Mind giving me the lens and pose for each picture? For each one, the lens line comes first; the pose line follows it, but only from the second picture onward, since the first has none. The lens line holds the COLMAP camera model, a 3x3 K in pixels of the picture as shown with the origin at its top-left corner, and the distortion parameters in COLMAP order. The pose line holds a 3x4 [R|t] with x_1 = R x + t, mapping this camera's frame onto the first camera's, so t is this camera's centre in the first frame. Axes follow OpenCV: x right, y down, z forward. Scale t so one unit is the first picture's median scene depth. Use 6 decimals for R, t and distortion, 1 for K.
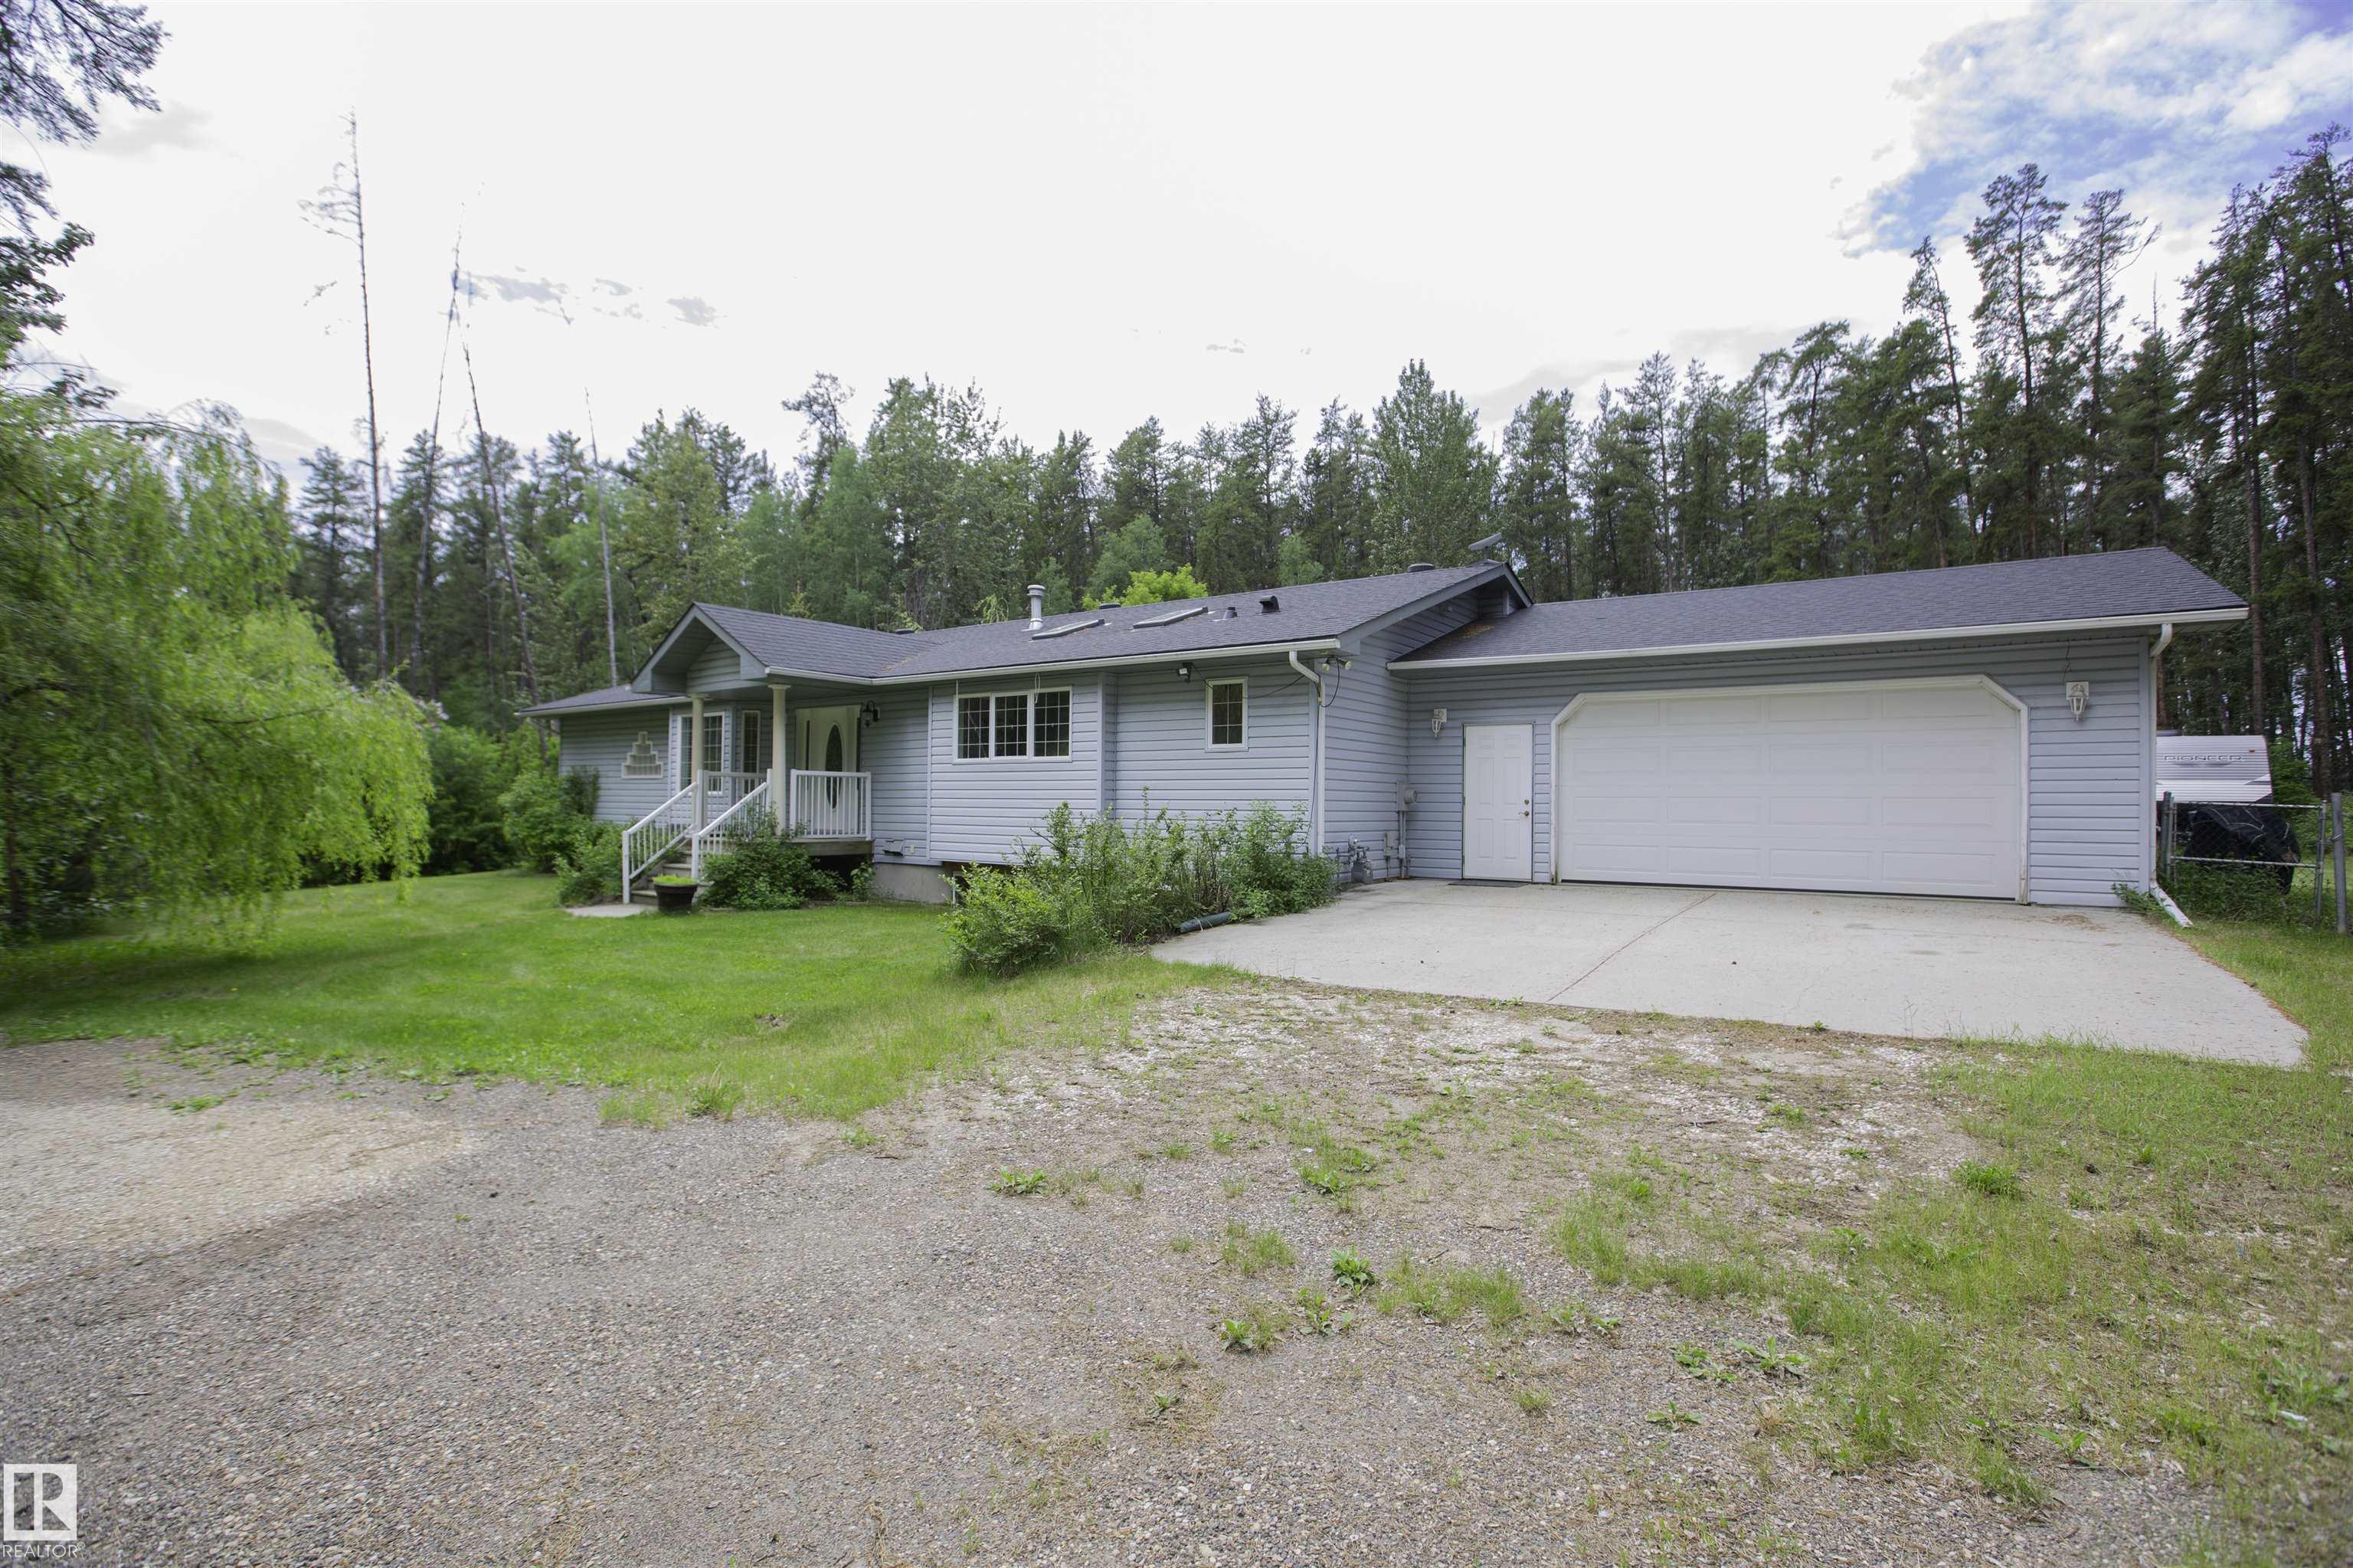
lens RADIAL K [[1101.7, 0, 1177.0], [0, 1101.7, 795.2], [0, 0, 1]] dist [-0.036454, 0.014150]
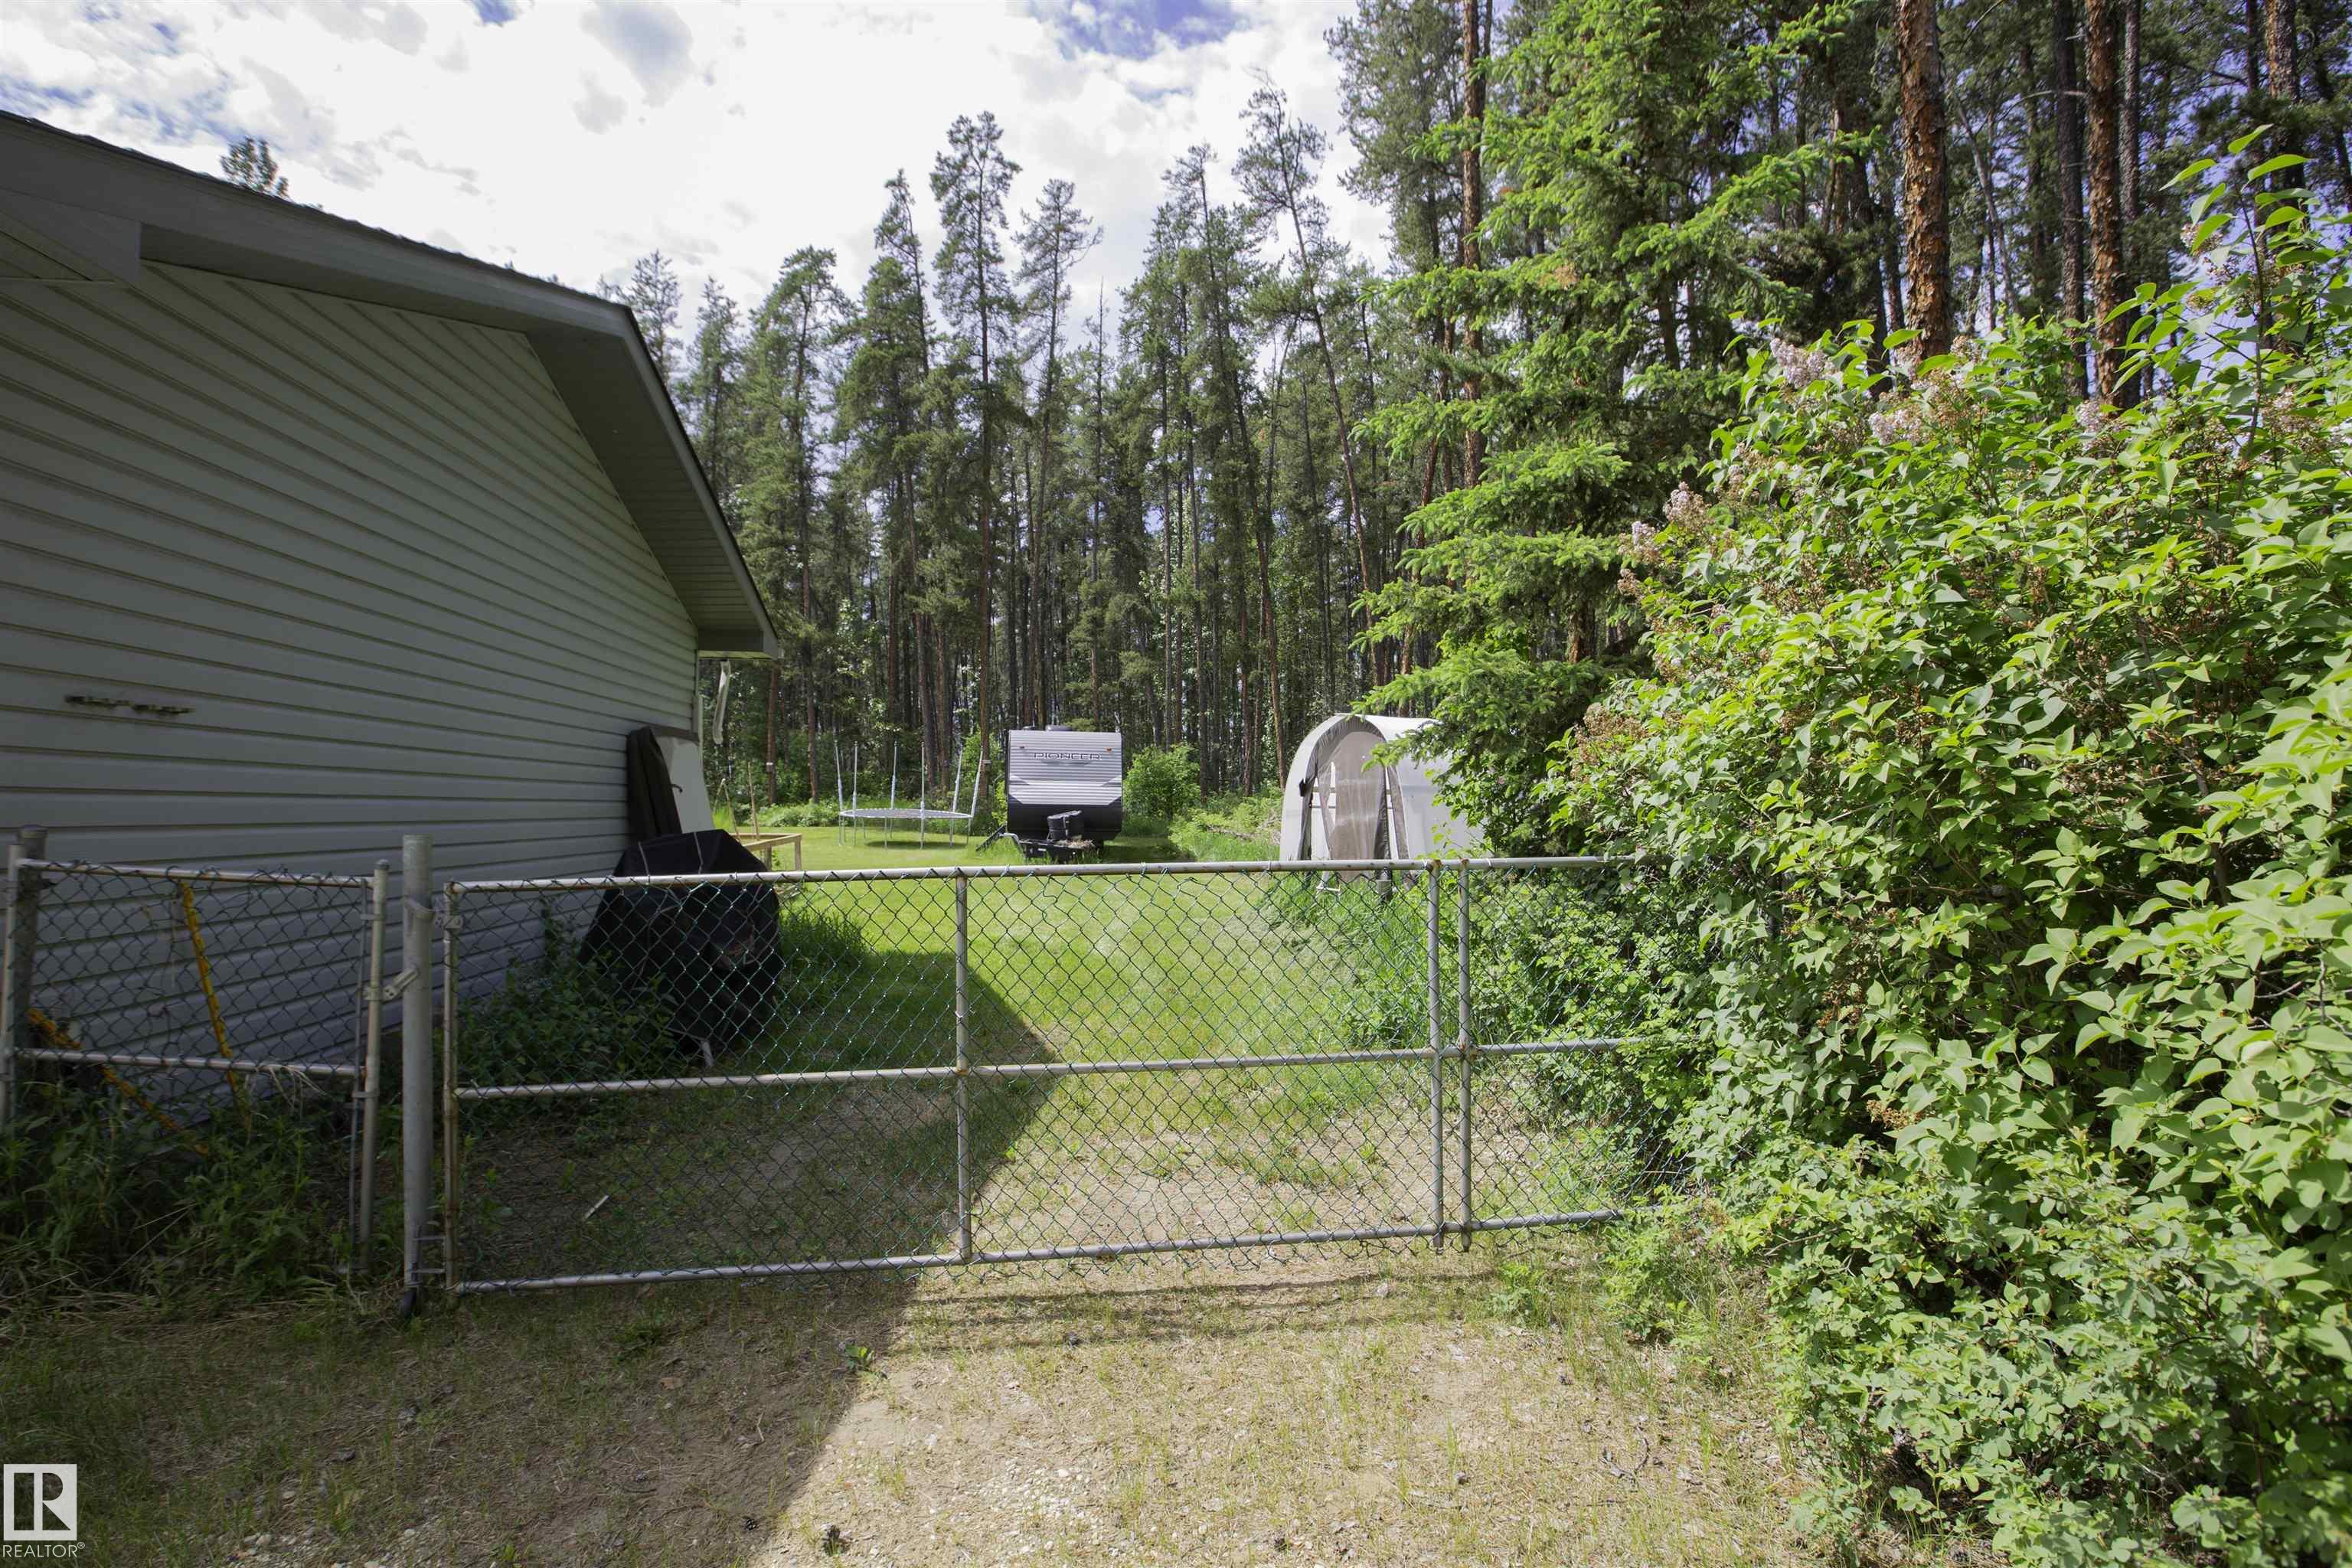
lens RADIAL K [[1101.2, 0, 1177.7], [0, 1101.2, 789.5], [0, 0, 1]] dist [-0.036454, 0.014150]
pose [[0.746043, 0.007009, 0.665861, 0.289843], [0.001193, 0.999929, -0.011861, 0.000705], [-0.665897, 0.009643, 0.745981, 0.201451]]
